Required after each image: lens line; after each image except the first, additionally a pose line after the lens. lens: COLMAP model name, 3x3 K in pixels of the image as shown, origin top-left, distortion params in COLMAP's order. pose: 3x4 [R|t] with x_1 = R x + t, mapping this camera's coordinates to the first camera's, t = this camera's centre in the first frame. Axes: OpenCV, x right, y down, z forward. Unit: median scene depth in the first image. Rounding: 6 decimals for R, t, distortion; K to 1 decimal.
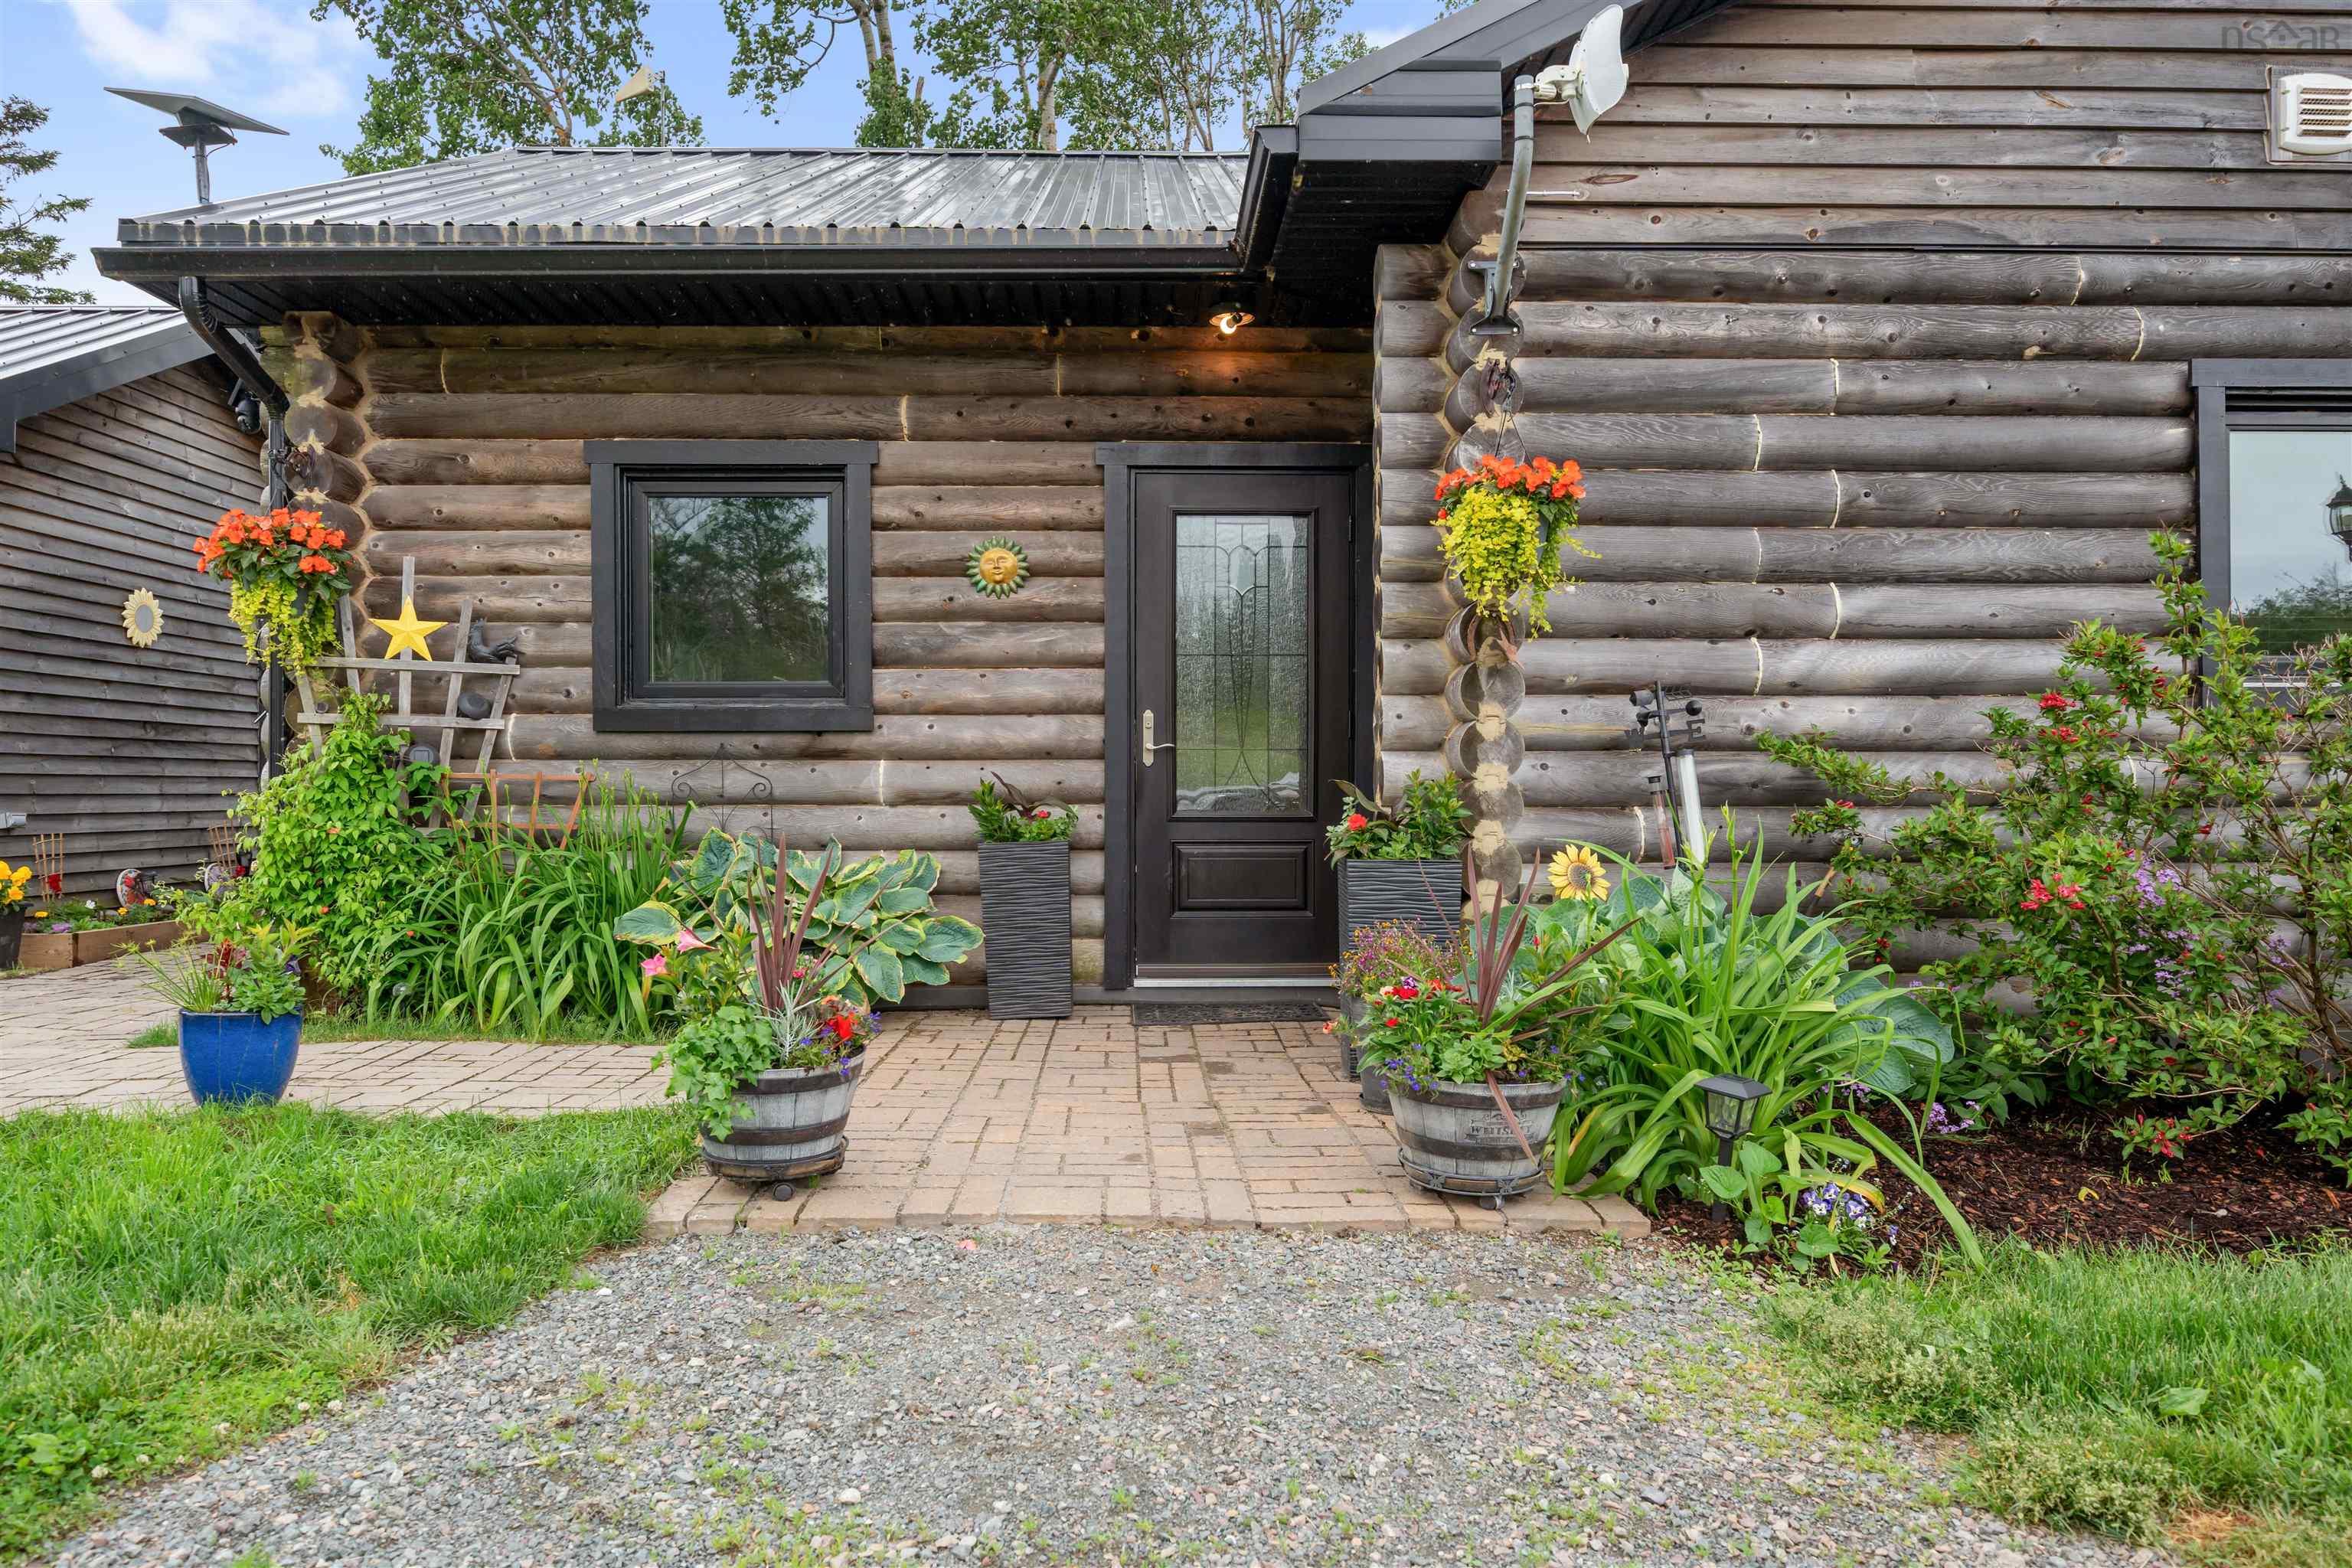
lens RADIAL K [[1507.7, 0, 1175.0], [0, 1507.7, 786.7], [0, 0, 1]] dist [0.003069, -0.000399]
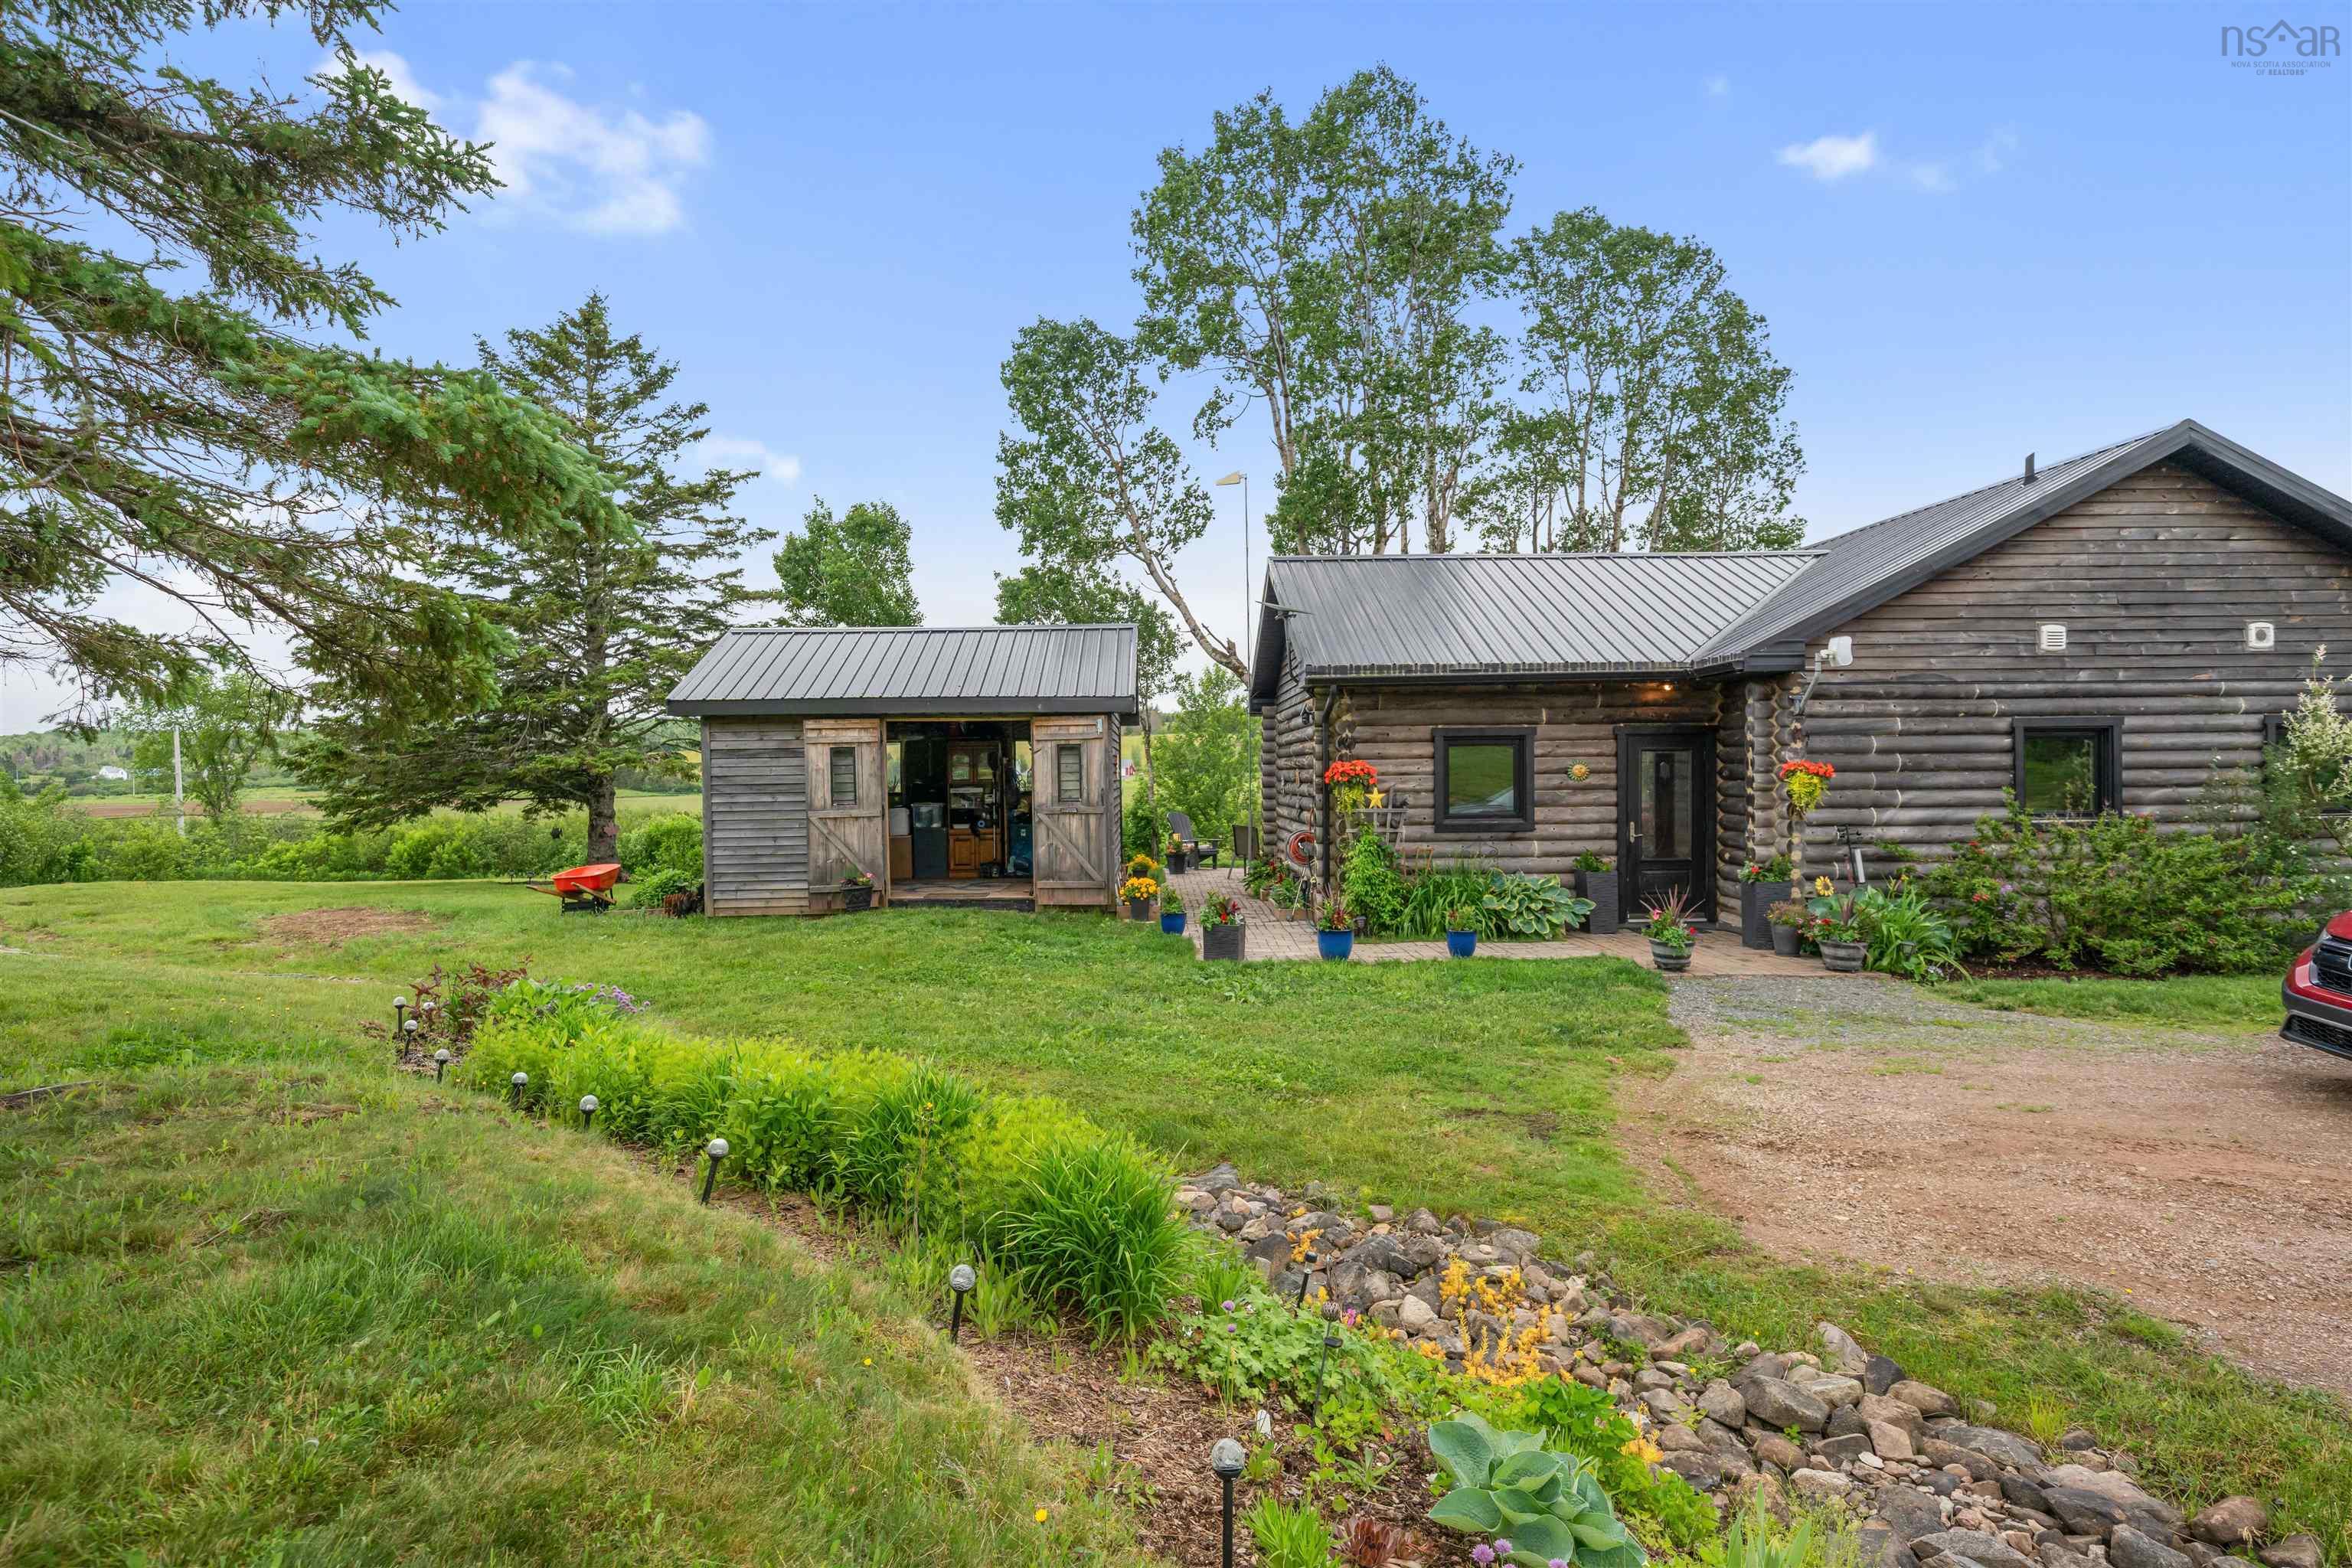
lens RADIAL K [[1210.4, 0, 1175.3], [0, 1210.4, 777.6], [0, 0, 1]] dist [0.002552, 0.000080]
pose [[0.999932, -0.010836, 0.004334, -1.066241], [0.010787, 0.999880, 0.011147, -0.203914], [-0.004455, -0.011100, 0.999928, -1.493130]]
